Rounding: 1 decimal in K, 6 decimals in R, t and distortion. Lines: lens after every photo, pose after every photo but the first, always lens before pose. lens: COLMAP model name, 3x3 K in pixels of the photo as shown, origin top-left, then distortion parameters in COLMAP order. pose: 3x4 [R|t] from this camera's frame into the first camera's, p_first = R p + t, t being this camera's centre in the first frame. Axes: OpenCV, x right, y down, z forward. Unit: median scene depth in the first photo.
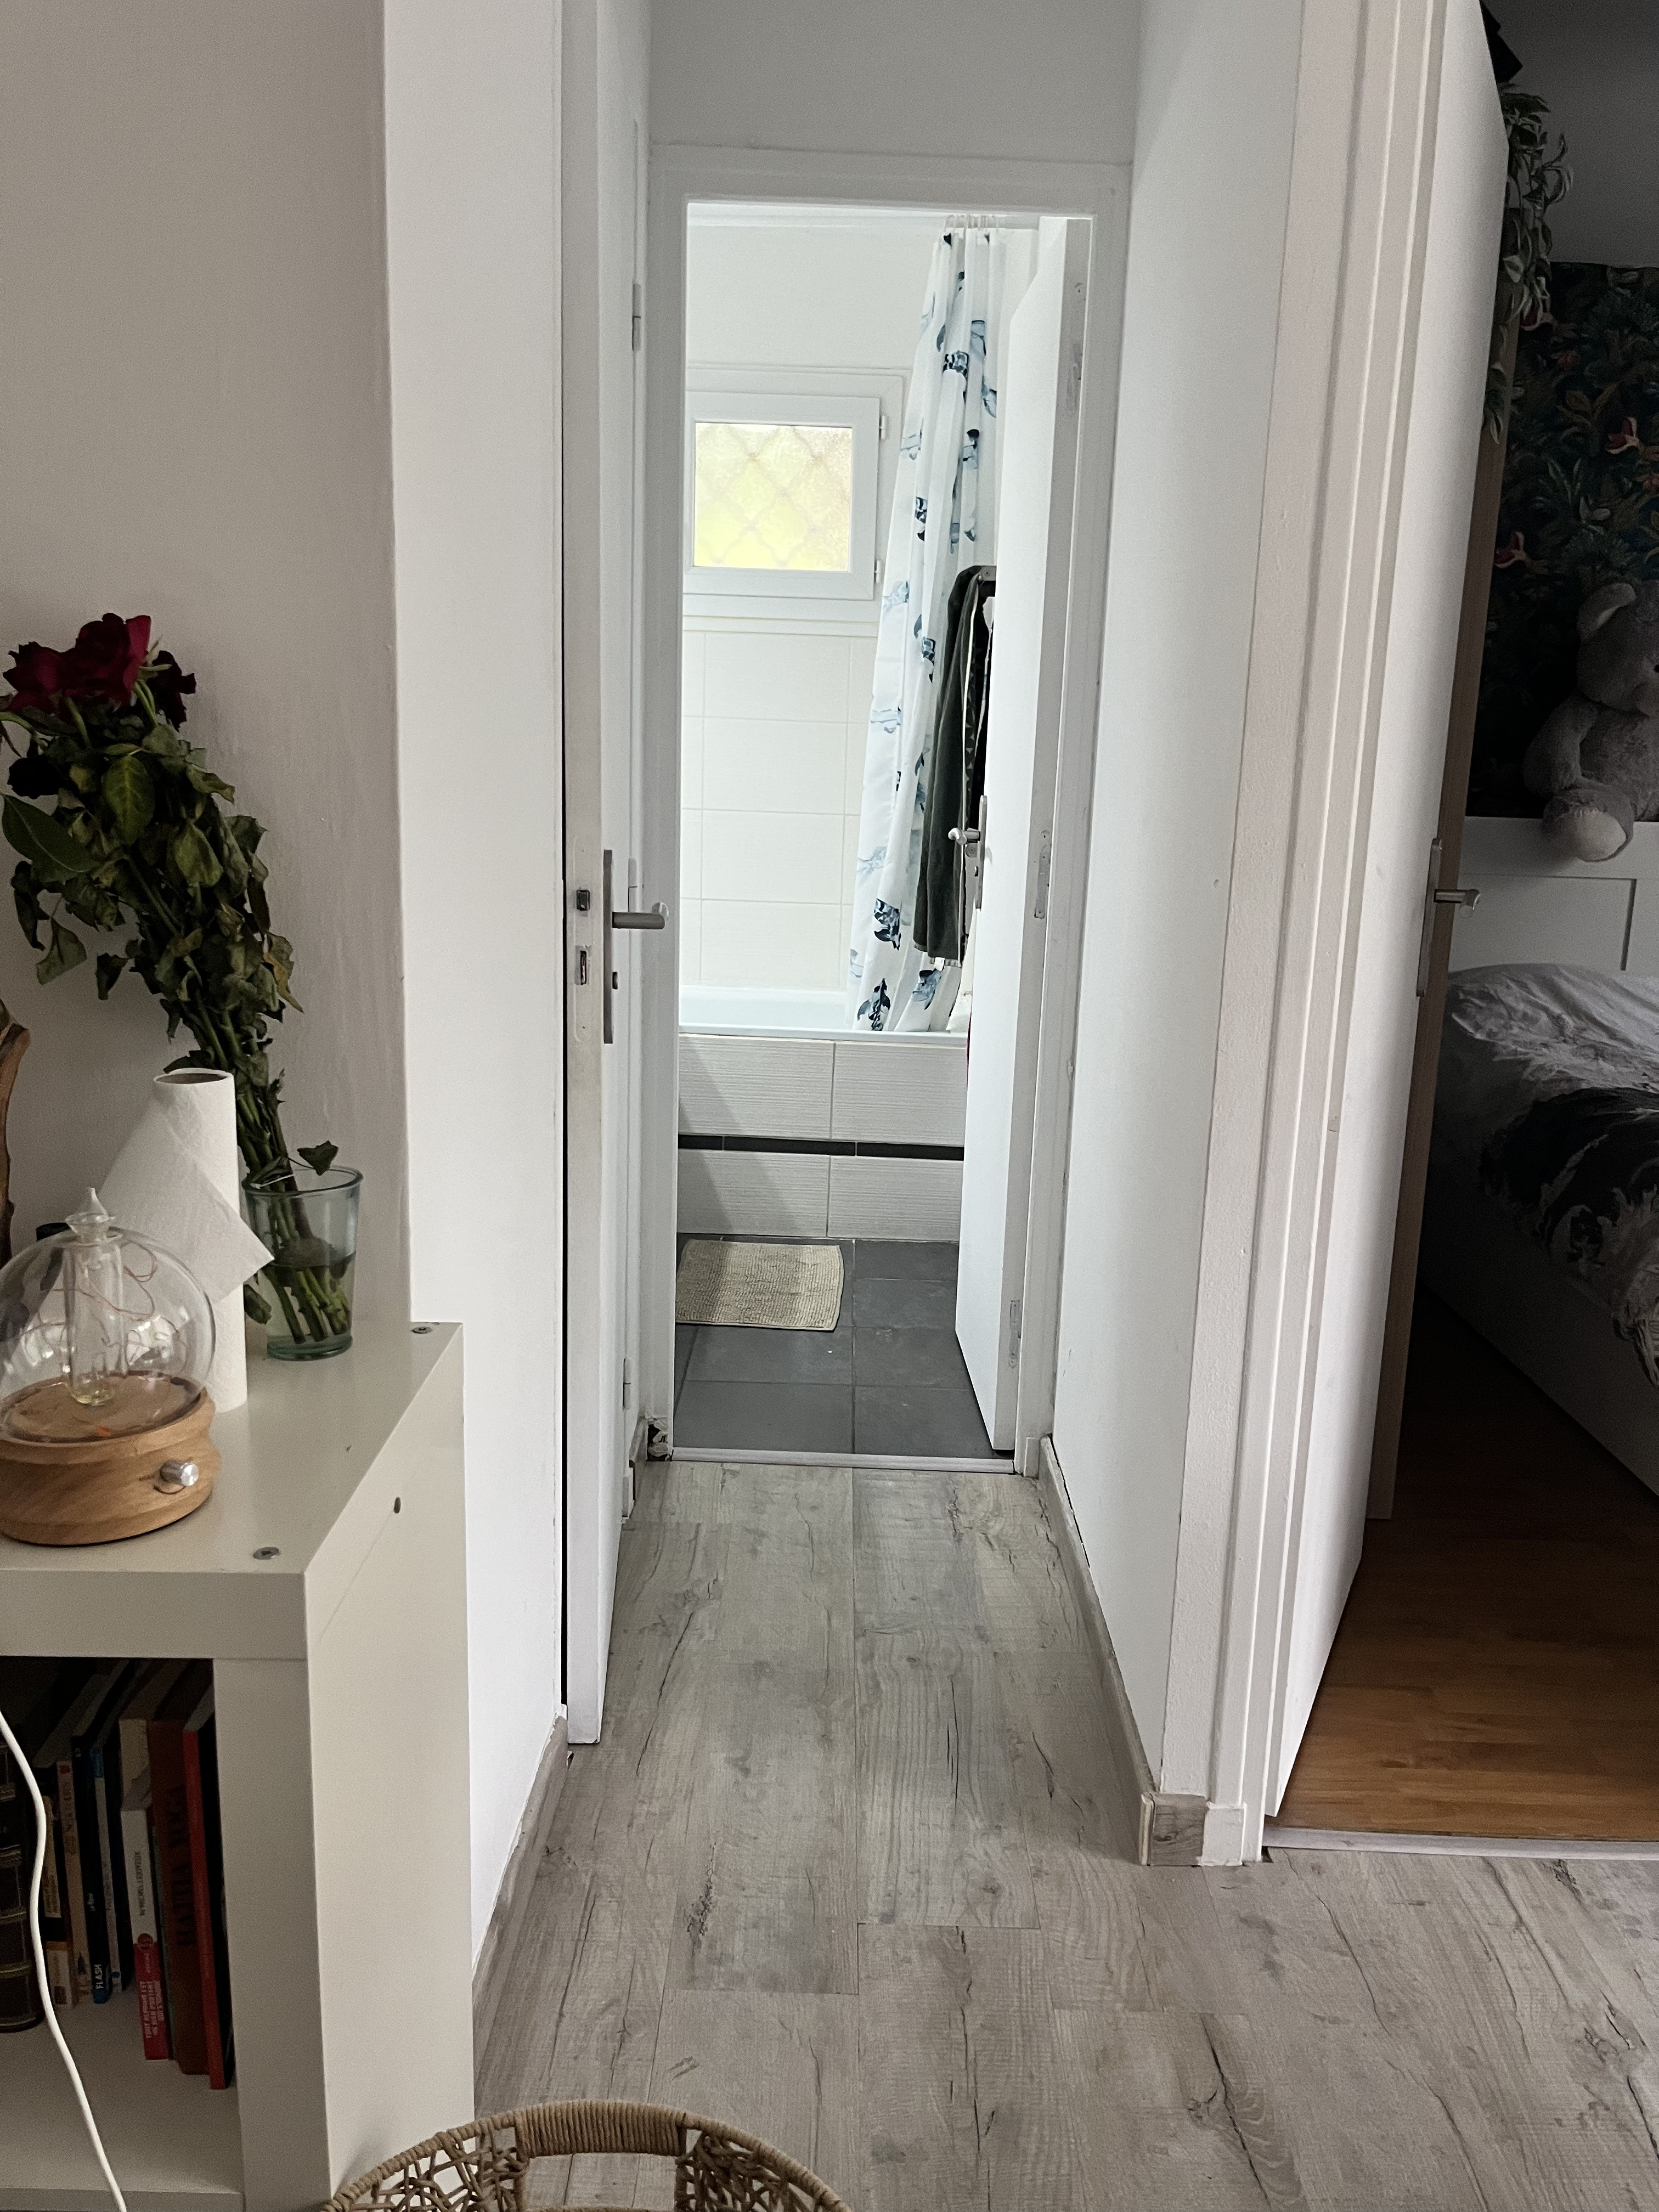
lens RADIAL K [[1689.8, 0, 829.2], [0, 1689.8, 1111.8], [0, 0, 1]] dist [0.086804, -0.125663]
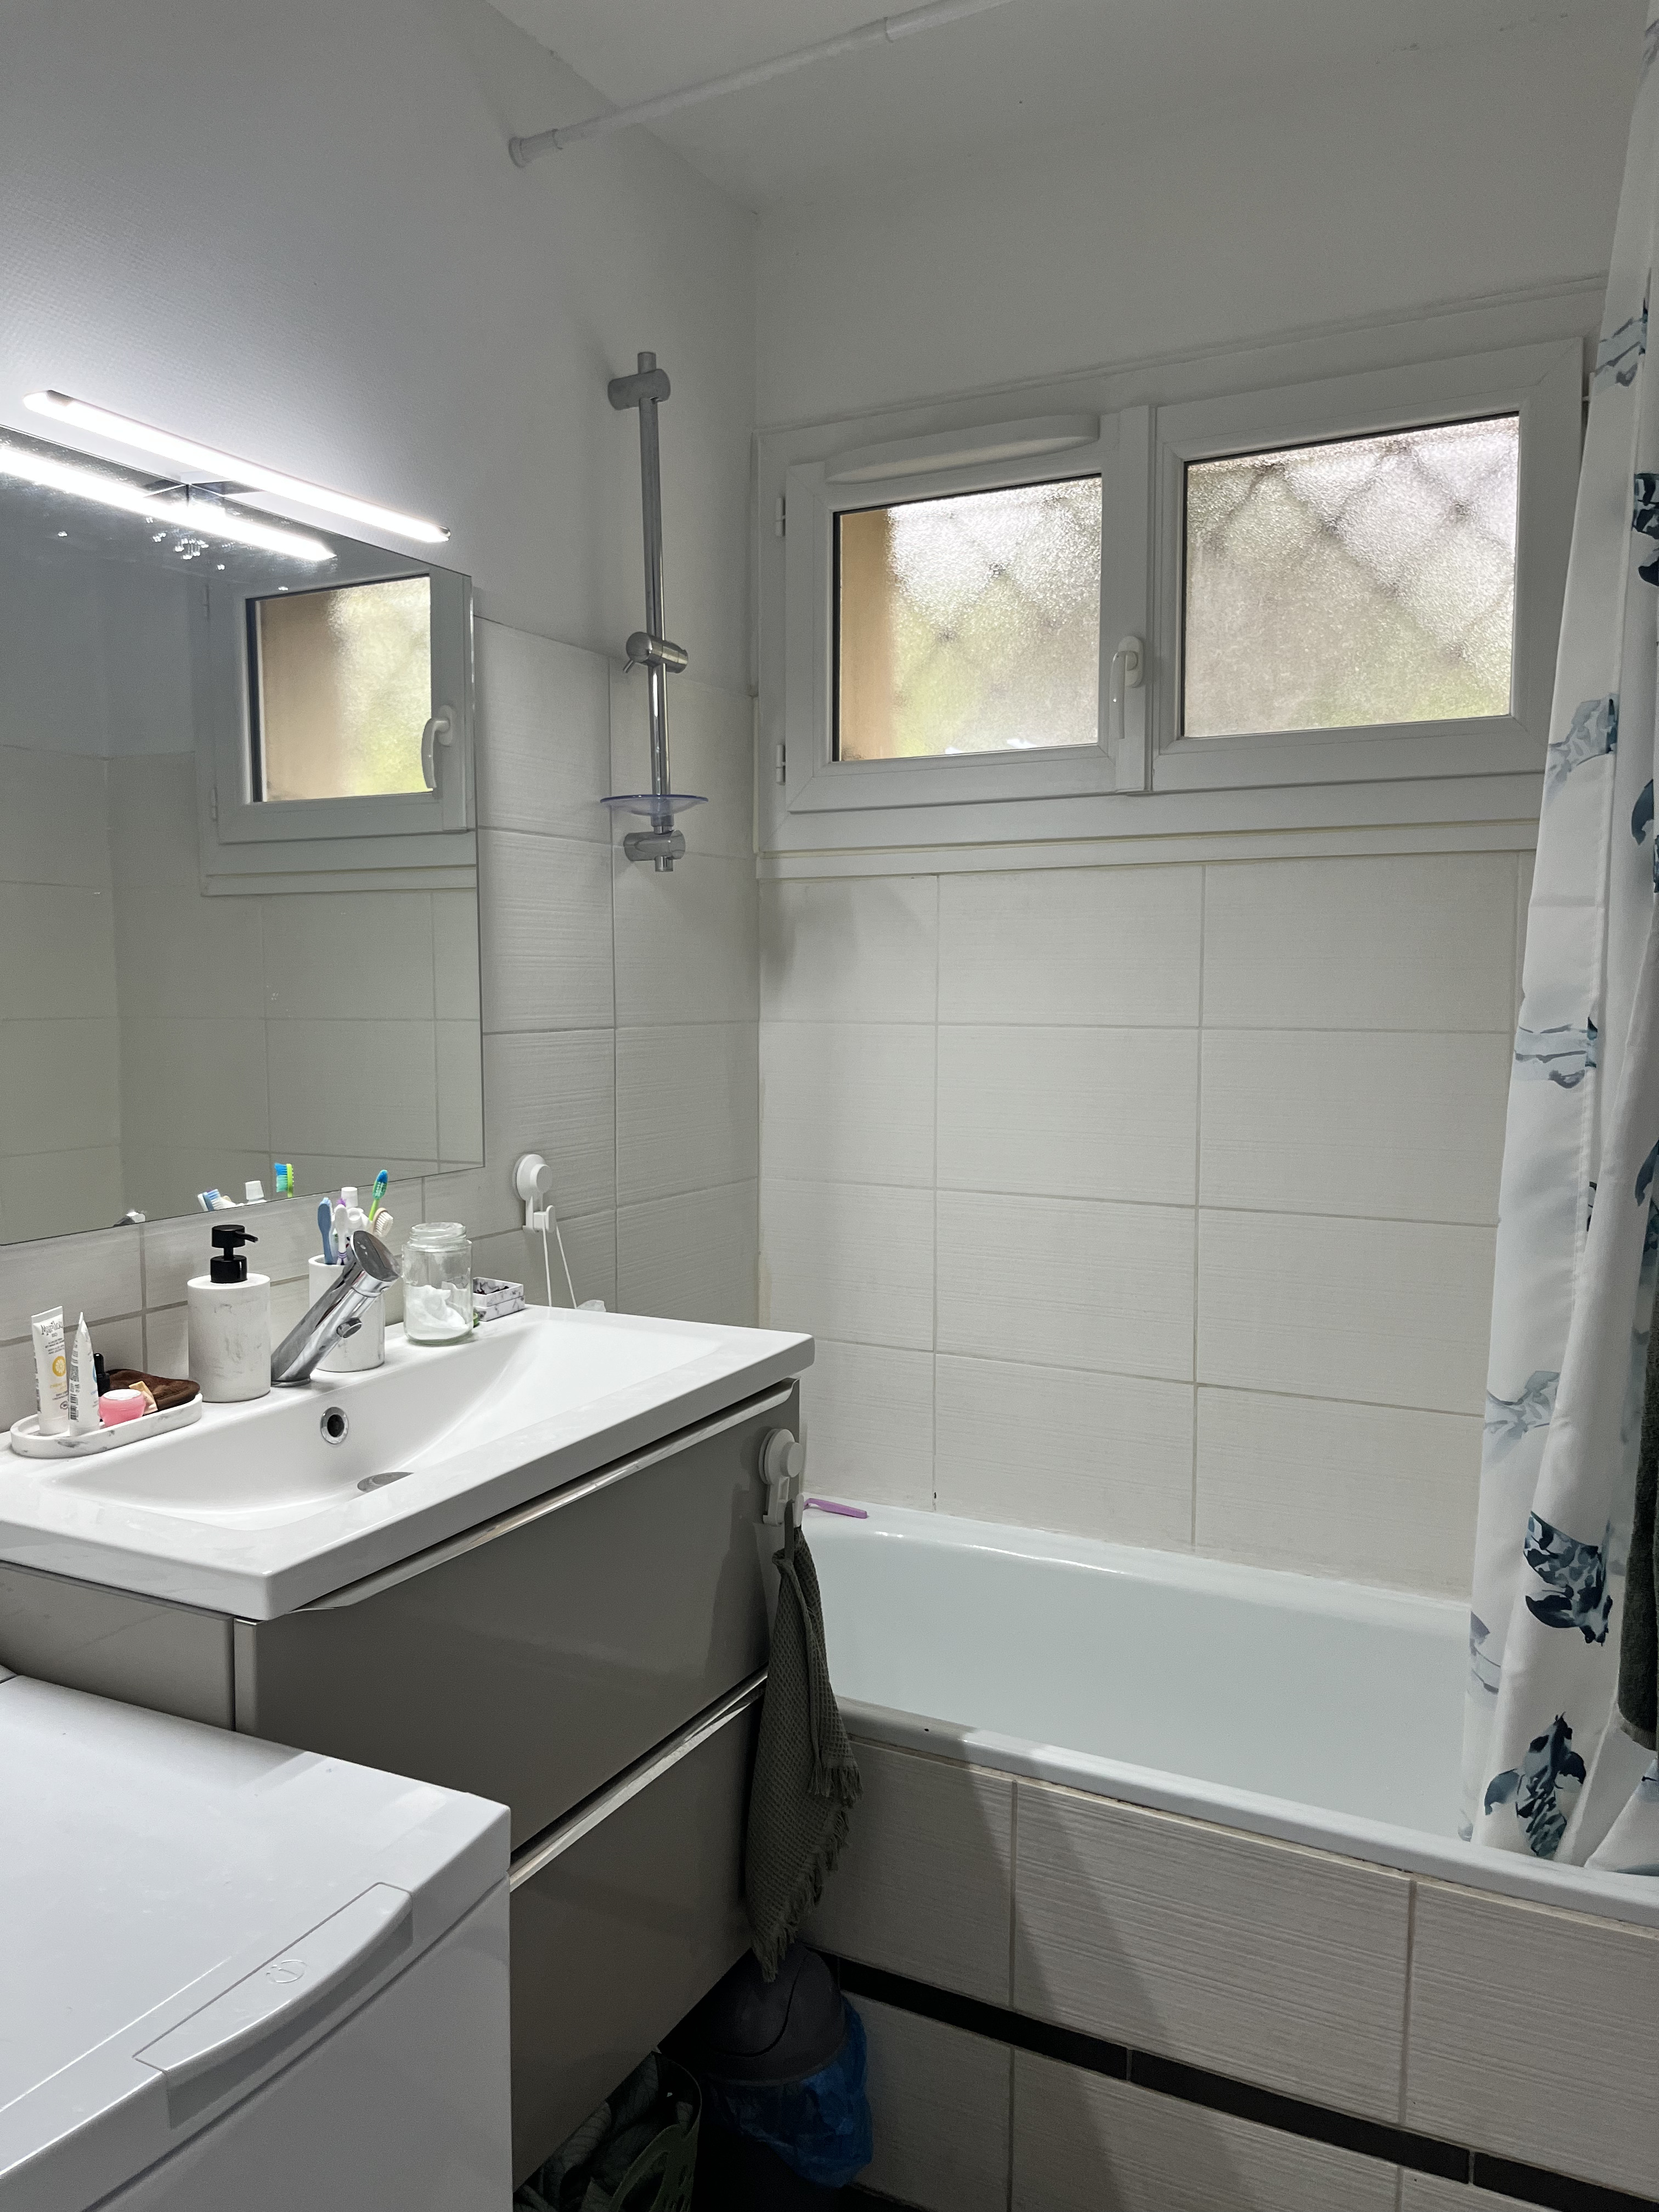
lens RADIAL K [[1669.1, 0, 829.5], [0, 1669.1, 1106.0], [0, 0, 1]] dist [0.042846, -0.034730]
pose [[0.892010, 0.001338, -0.452015, 0.059311], [-0.062493, 0.990758, -0.120391, -0.165124], [0.447676, 0.135638, 0.883849, 0.599582]]
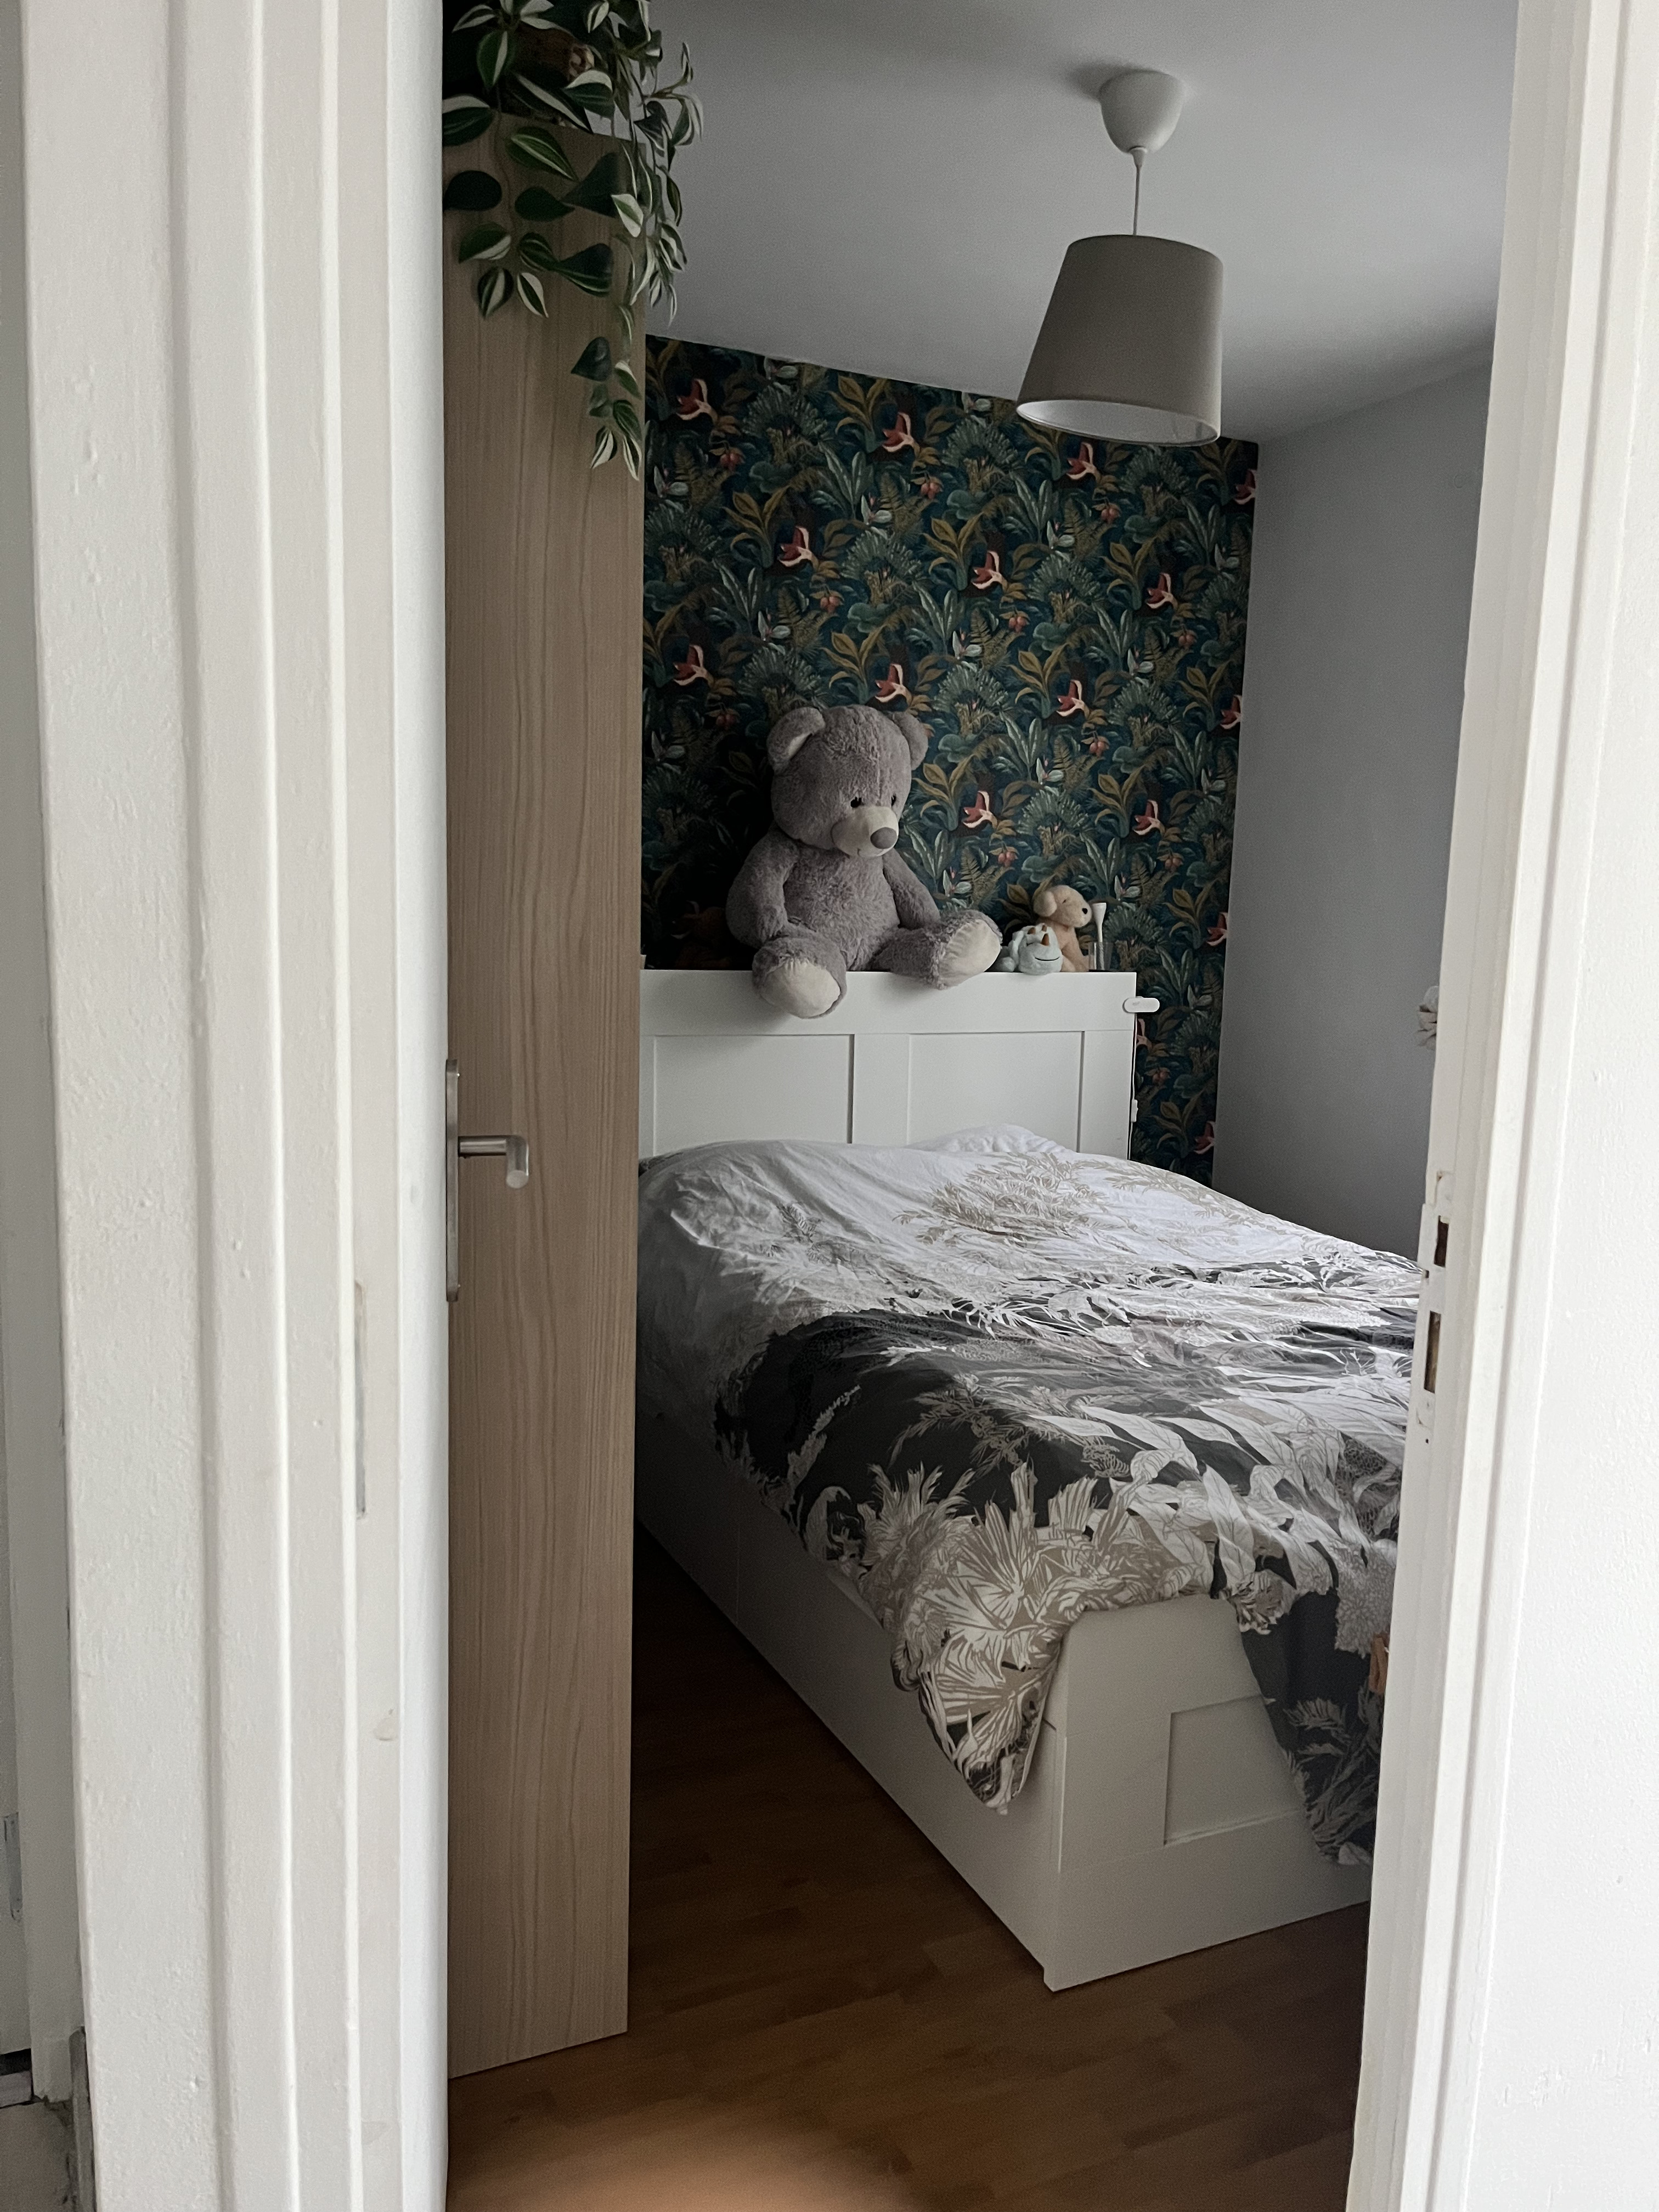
lens RADIAL K [[1680.7, 0, 828.2], [0, 1680.7, 1124.3], [0, 0, 1]] dist [0.036622, -0.042651]
pose [[0.908899, -0.064544, 0.411992, 0.101334], [0.089182, 0.995178, -0.040837, -0.058159], [-0.407369, 0.073859, 0.910272, 0.225719]]
